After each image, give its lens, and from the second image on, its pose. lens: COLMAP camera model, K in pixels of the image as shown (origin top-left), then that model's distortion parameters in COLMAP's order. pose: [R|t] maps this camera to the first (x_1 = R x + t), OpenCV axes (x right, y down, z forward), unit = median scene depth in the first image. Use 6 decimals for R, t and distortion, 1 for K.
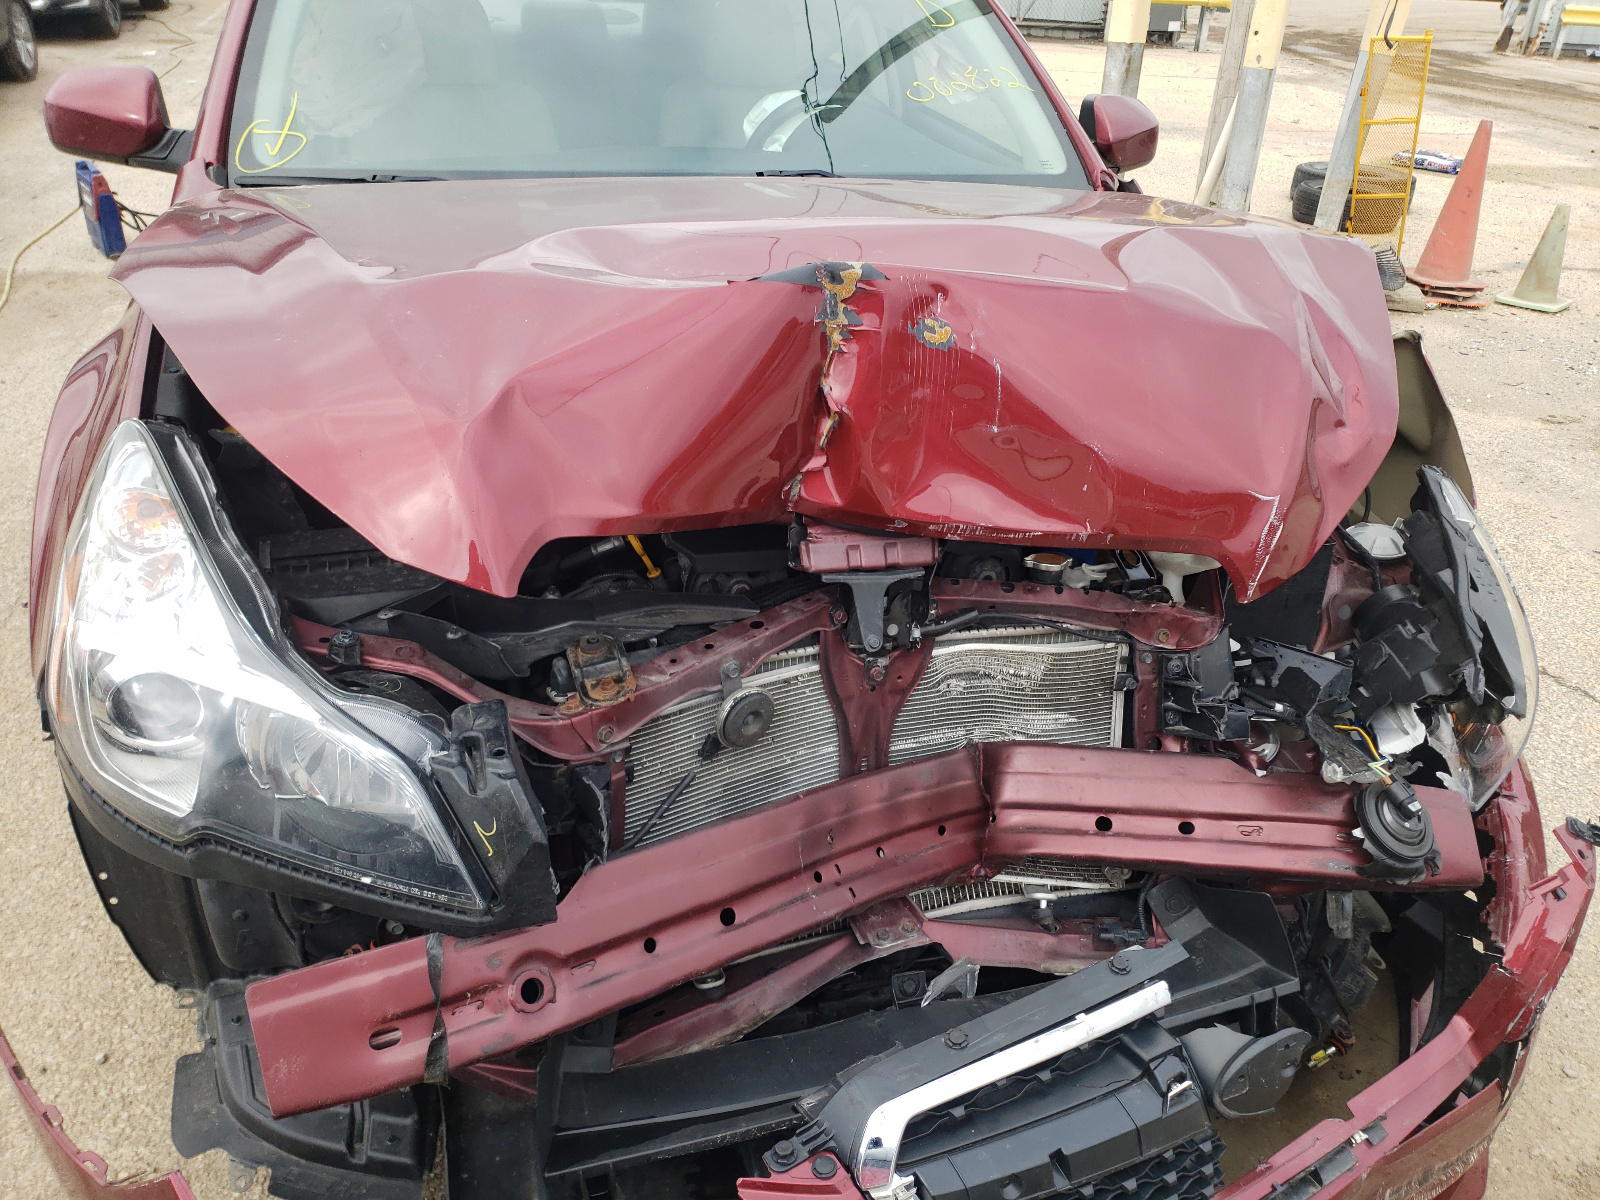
lens RADIAL K [[1260.2, 0, 800.0], [0, 1260.2, 600.0], [0, 0, 1]] dist [-0.012147, -0.015939]
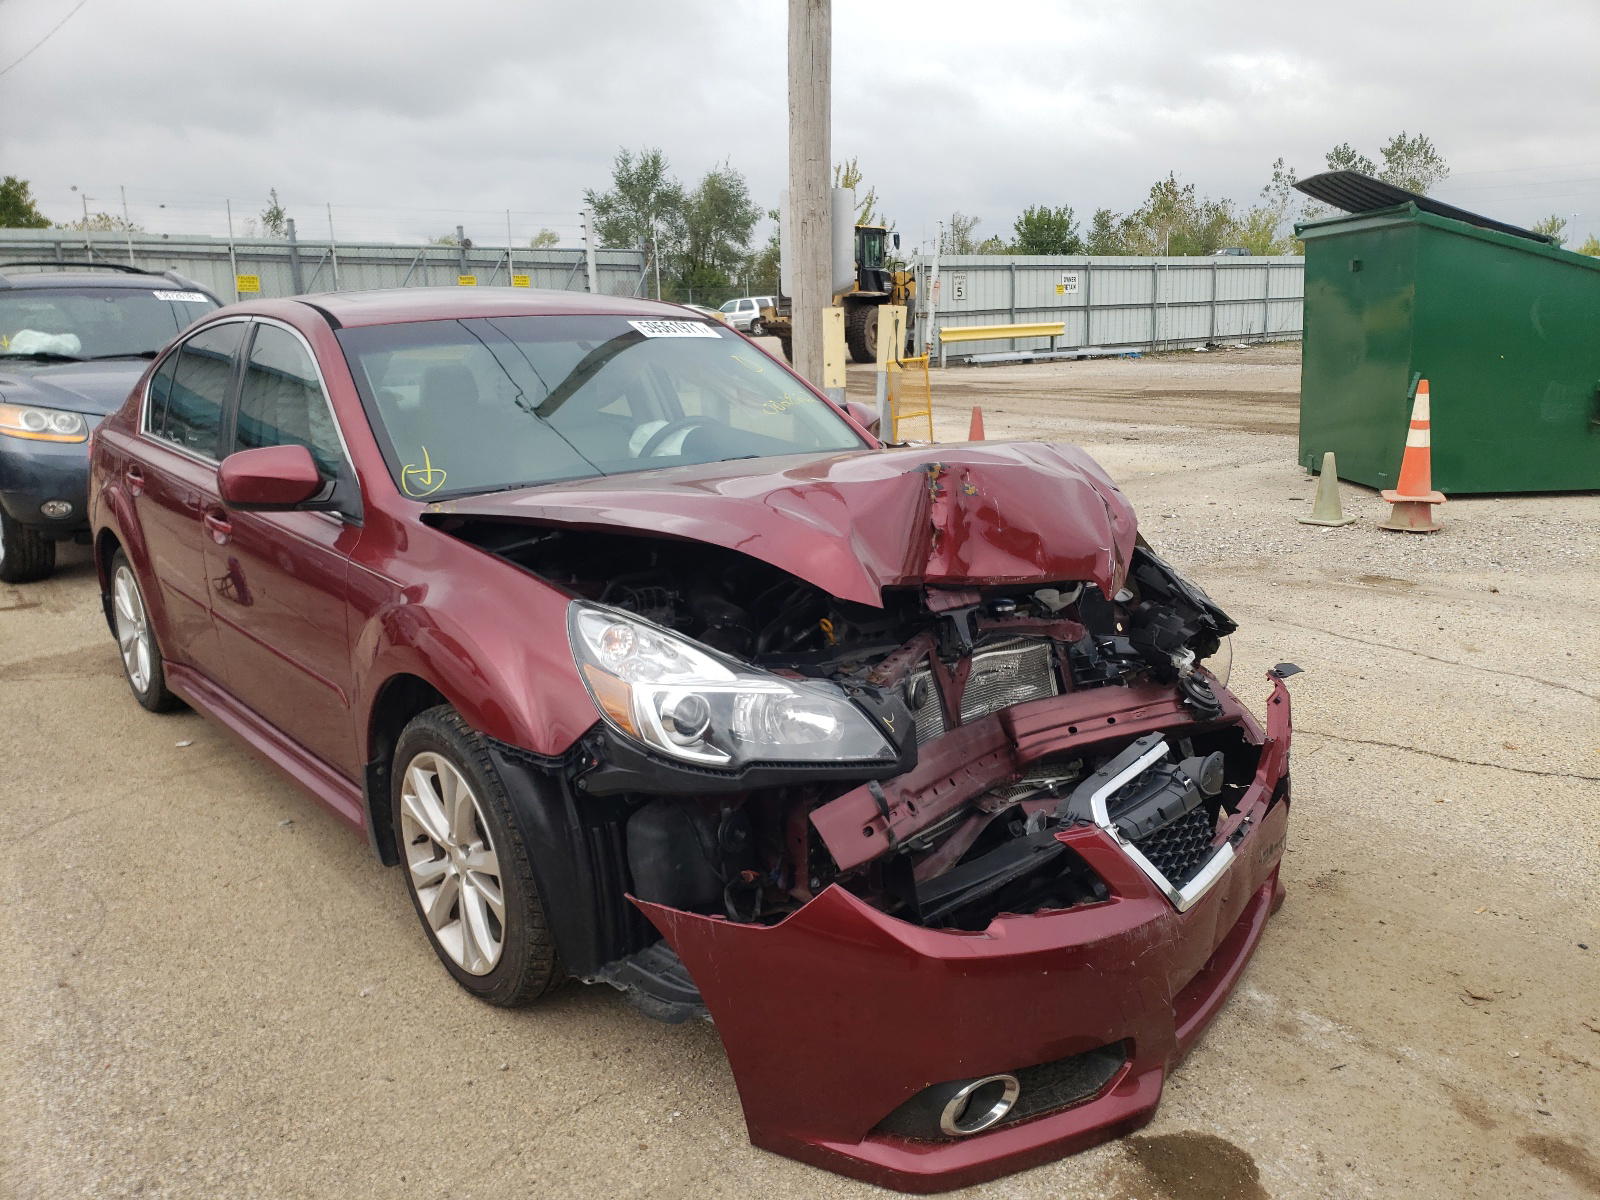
lens RADIAL K [[1191.6, 0, 790.9], [0, 1191.6, 602.4], [0, 0, 1]] dist [-0.008977, -0.004859]
pose [[0.923712, -0.161172, 0.347534, -0.791657], [0.241750, 0.948985, -0.202448, 0.267530], [-0.297175, 0.271020, 0.915552, -0.622499]]
